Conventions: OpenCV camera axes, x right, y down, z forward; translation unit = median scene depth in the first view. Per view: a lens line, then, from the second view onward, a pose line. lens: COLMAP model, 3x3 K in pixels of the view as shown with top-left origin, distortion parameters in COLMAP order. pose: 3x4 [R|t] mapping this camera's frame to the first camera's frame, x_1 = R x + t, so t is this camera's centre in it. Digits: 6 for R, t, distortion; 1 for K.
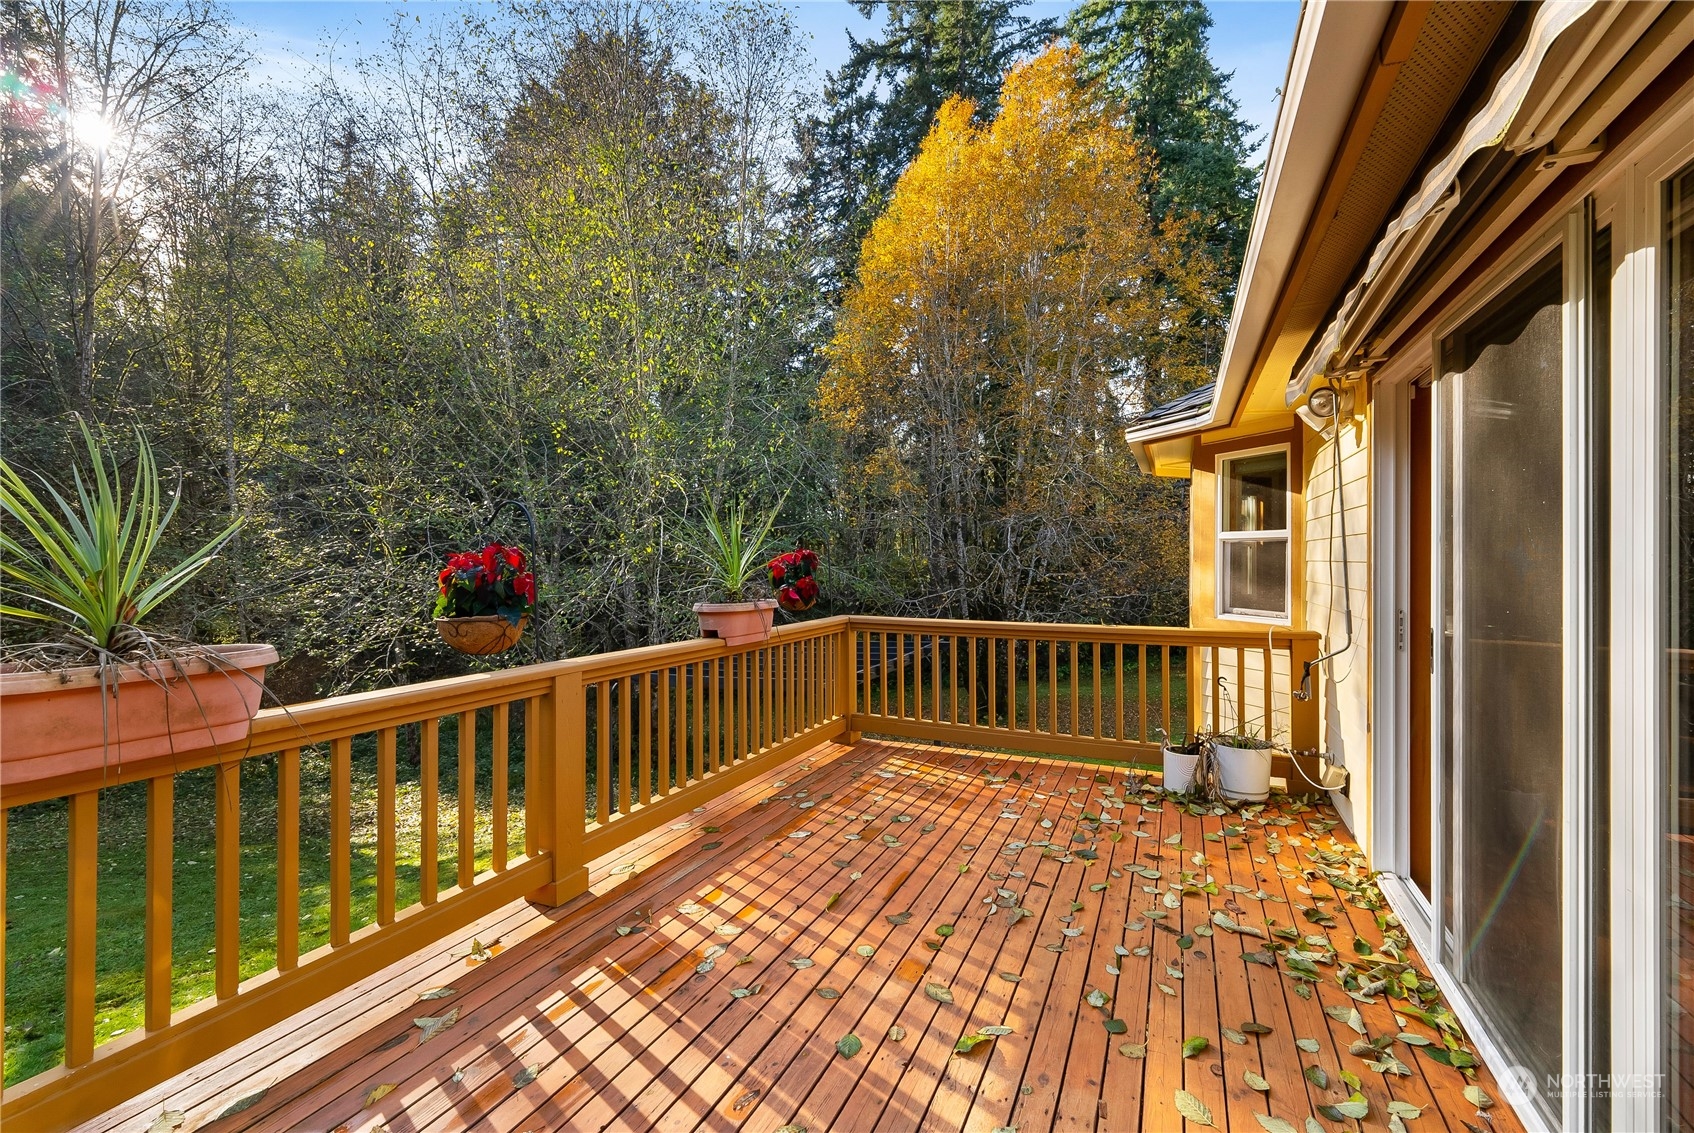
lens RADIAL K [[697.4, 0, 851.7], [0, 697.4, 560.0], [0, 0, 1]] dist [0.001852, -0.000561]
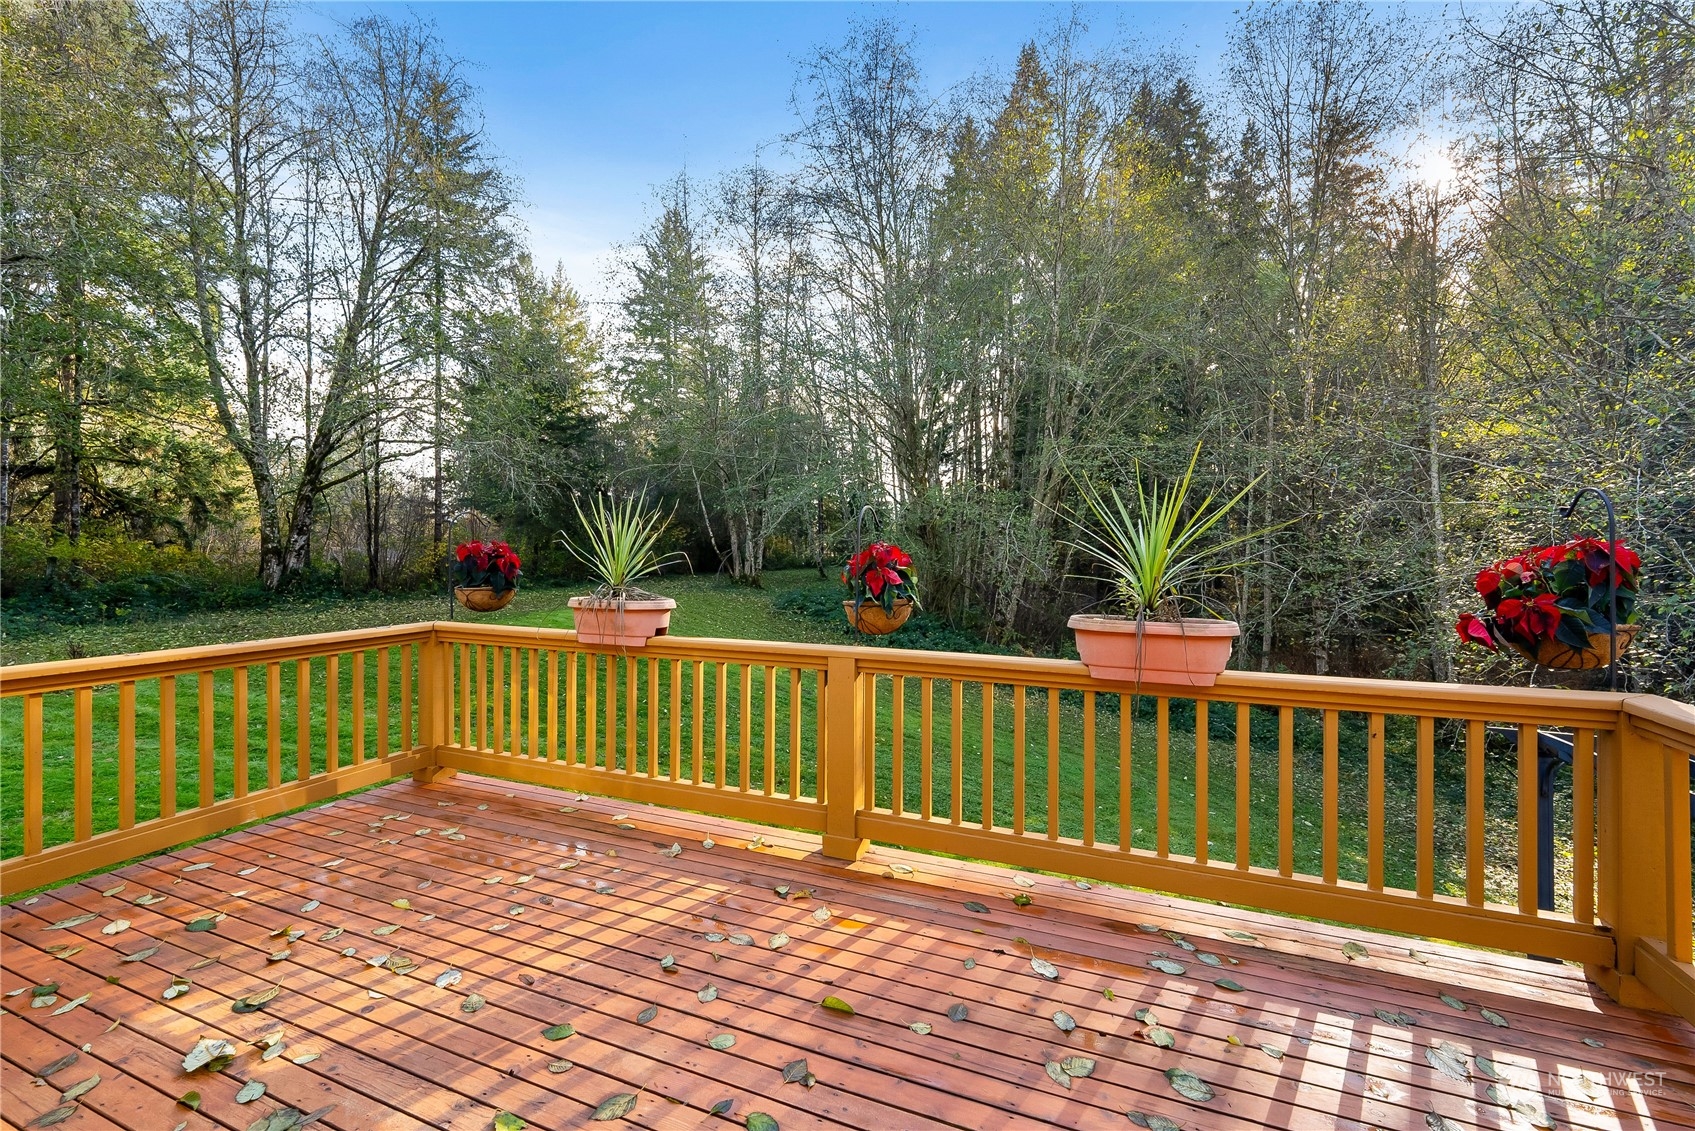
lens RADIAL K [[697.8, 0, 859.2], [0, 697.8, 553.8], [0, 0, 1]] dist [0.001852, -0.000561]
pose [[0.055779, 0.008867, -0.998404, 0.753872], [-0.002046, 0.999959, 0.008766, -0.023891], [0.998441, 0.001554, 0.055795, 0.985622]]
